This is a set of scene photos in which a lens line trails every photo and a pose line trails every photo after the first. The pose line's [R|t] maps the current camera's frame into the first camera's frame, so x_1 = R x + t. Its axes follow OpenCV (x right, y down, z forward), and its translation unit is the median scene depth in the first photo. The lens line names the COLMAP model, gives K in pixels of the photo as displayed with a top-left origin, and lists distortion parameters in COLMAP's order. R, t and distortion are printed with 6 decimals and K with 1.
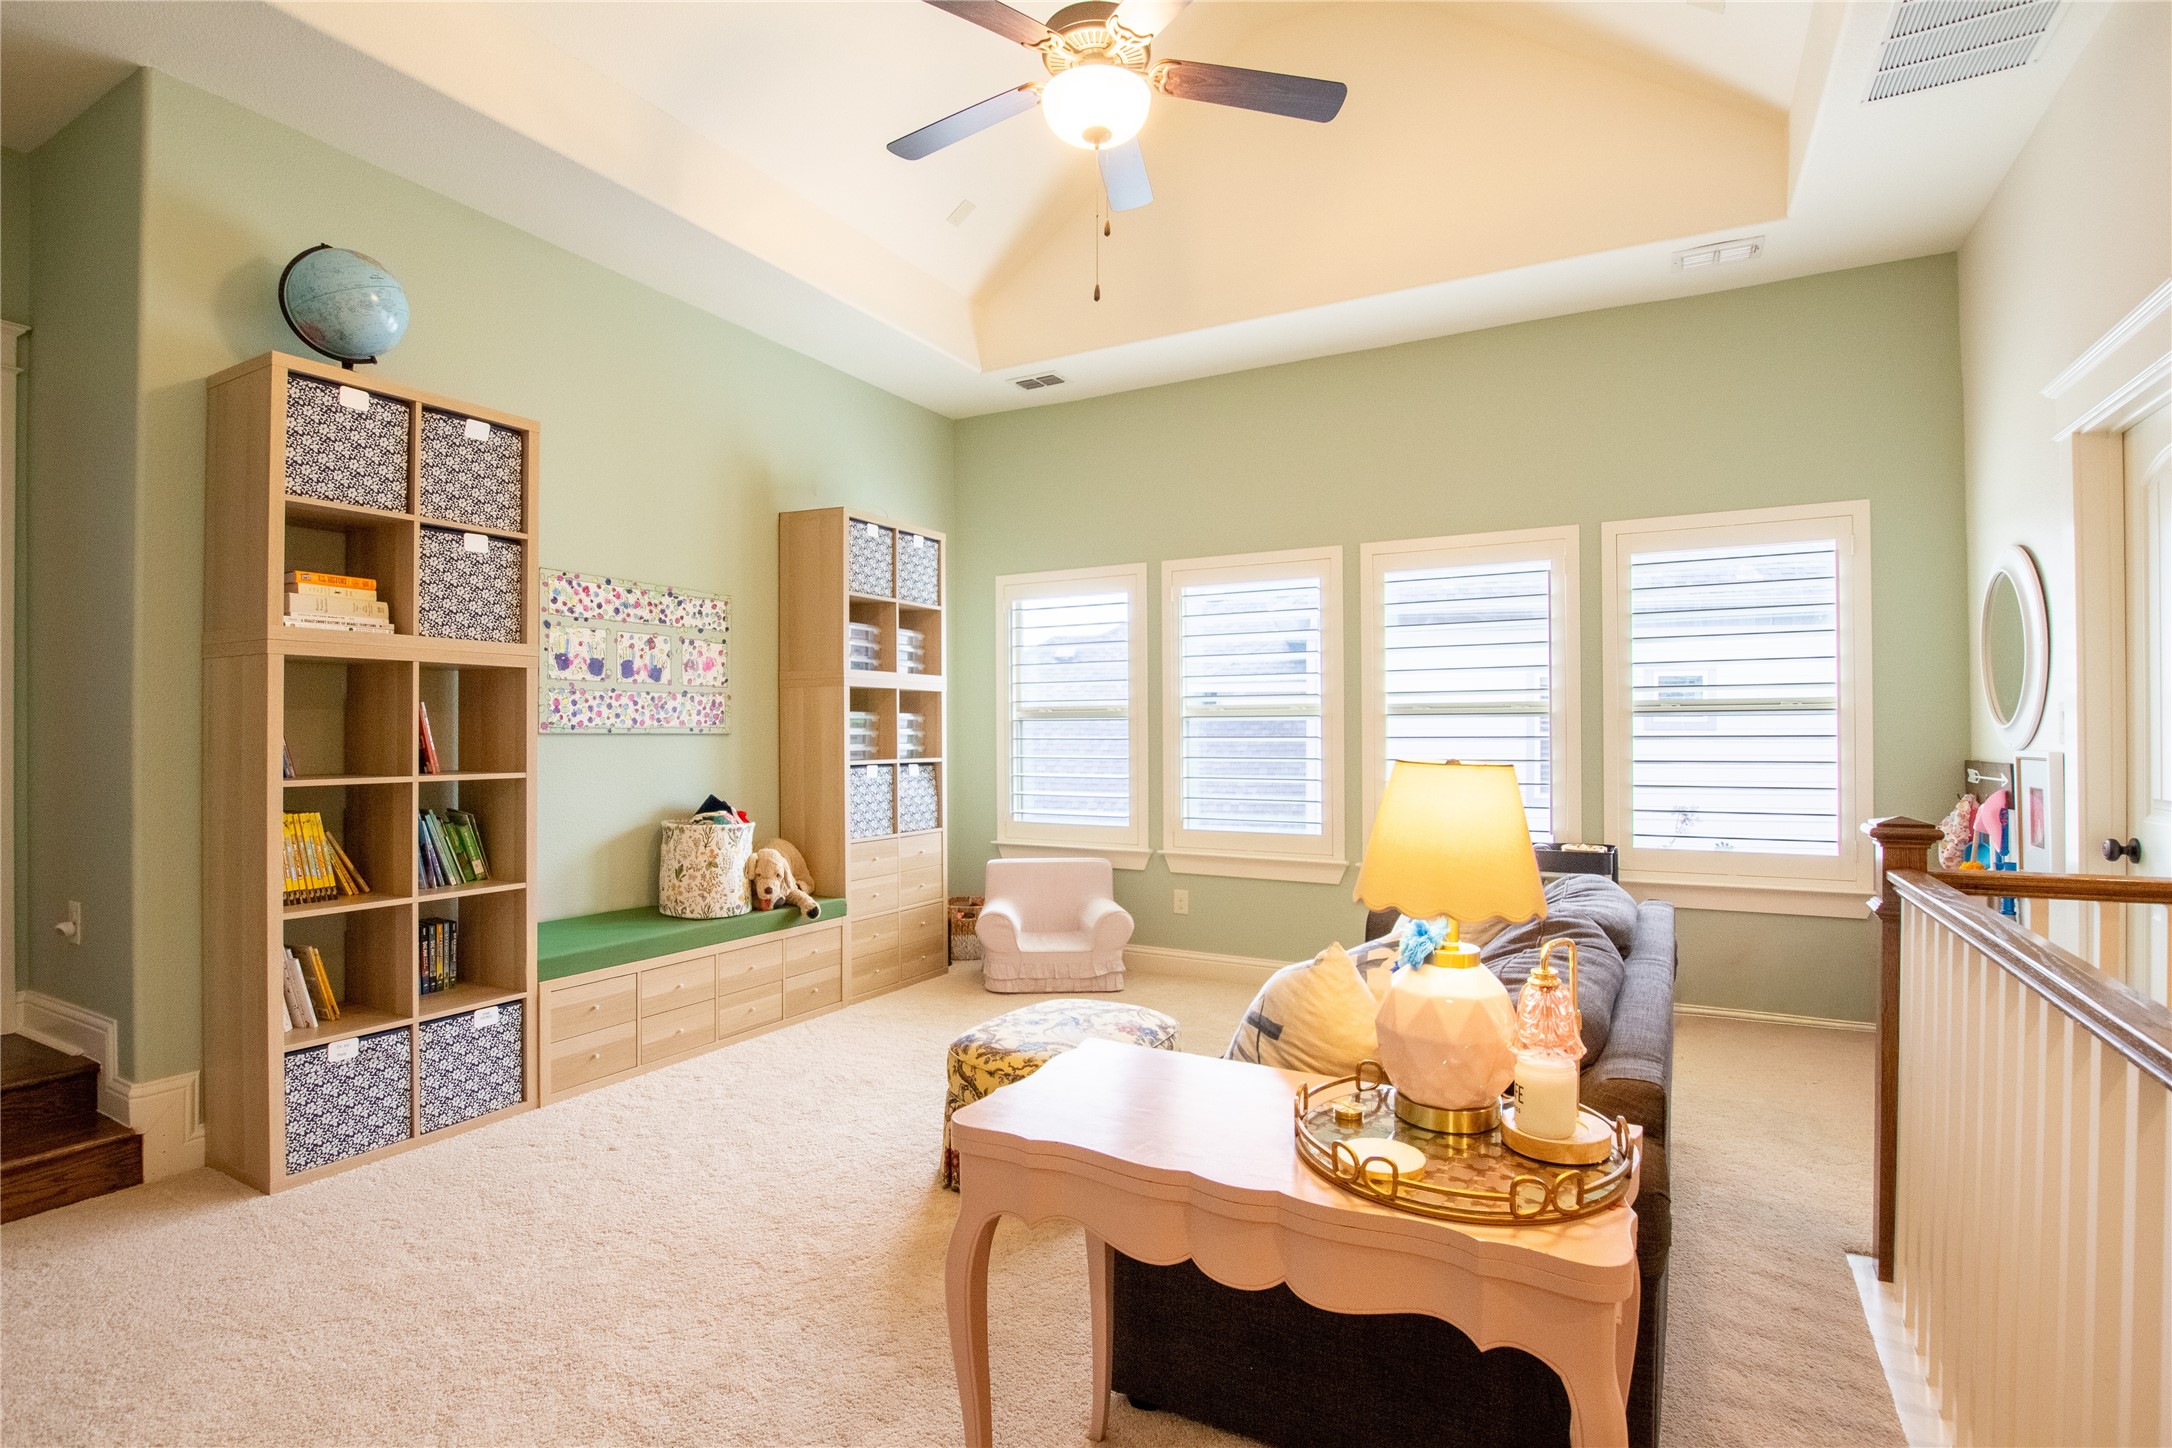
lens RADIAL K [[1037.3, 0, 1084.9], [0, 1037.3, 731.4], [0, 0, 1]] dist [-0.005269, -0.000688]
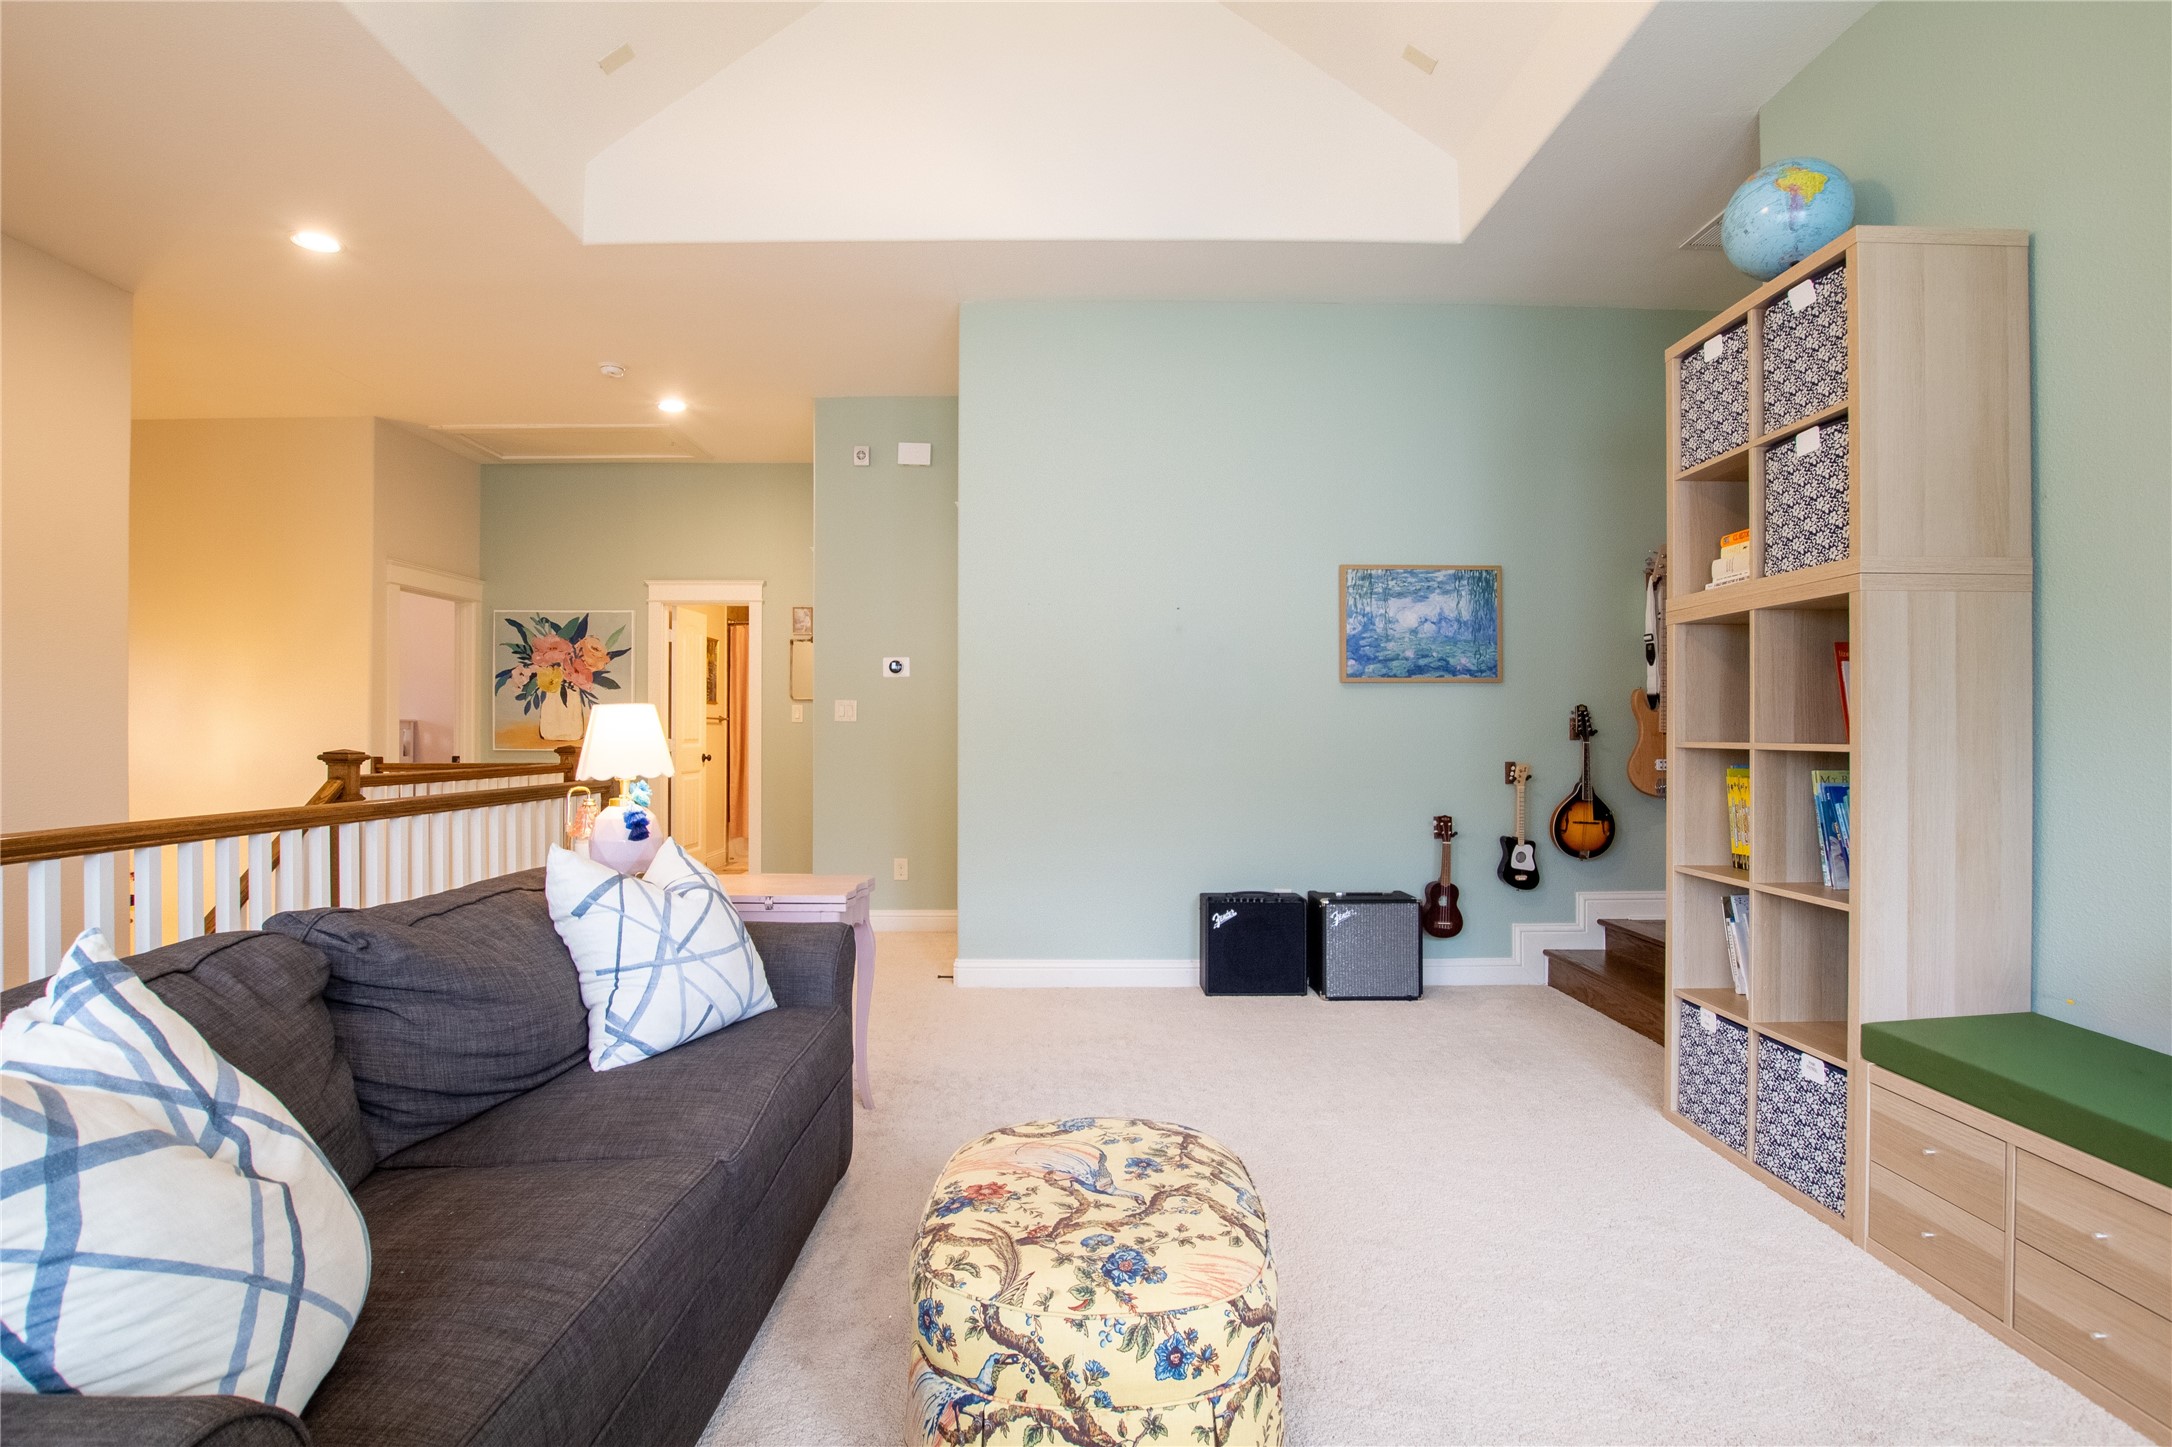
lens RADIAL K [[1037.3, 0, 1086.6], [0, 1037.3, 730.3], [0, 0, 1]] dist [-0.005269, -0.000688]
pose [[-0.861894, -0.005014, -0.507063, 0.269608], [-0.004822, 0.999987, -0.001692, 0.037075], [0.507065, 0.000987, -0.861907, 1.457383]]
